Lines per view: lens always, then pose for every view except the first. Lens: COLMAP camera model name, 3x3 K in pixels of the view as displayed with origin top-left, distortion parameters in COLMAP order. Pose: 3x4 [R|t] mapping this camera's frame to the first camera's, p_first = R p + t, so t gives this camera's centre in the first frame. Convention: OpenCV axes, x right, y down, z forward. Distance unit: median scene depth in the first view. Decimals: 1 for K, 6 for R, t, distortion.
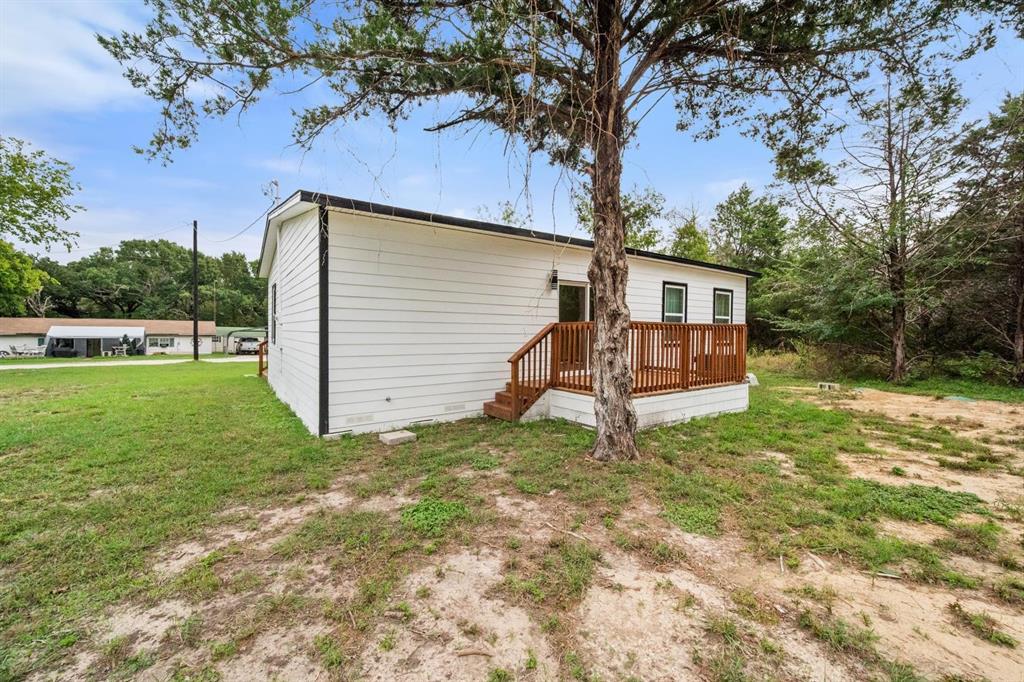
lens RADIAL K [[484.1, 0, 510.3], [0, 484.1, 335.1], [0, 0, 1]] dist [-0.001194, -0.000062]
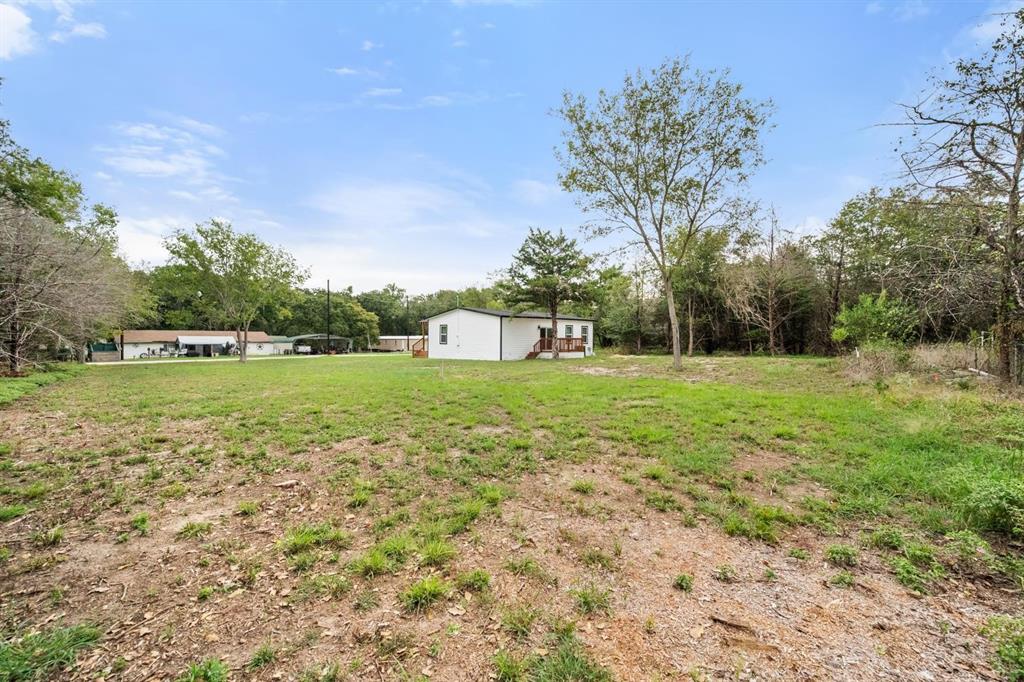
lens RADIAL K [[484.1, 0, 510.3], [0, 484.1, 335.1], [0, 0, 1]] dist [-0.001194, -0.000062]
pose [[0.985502, -0.001137, 0.169660, -0.748512], [0.003314, 0.999916, -0.012549, 0.000856], [-0.169632, 0.012930, 0.985423, -2.645424]]
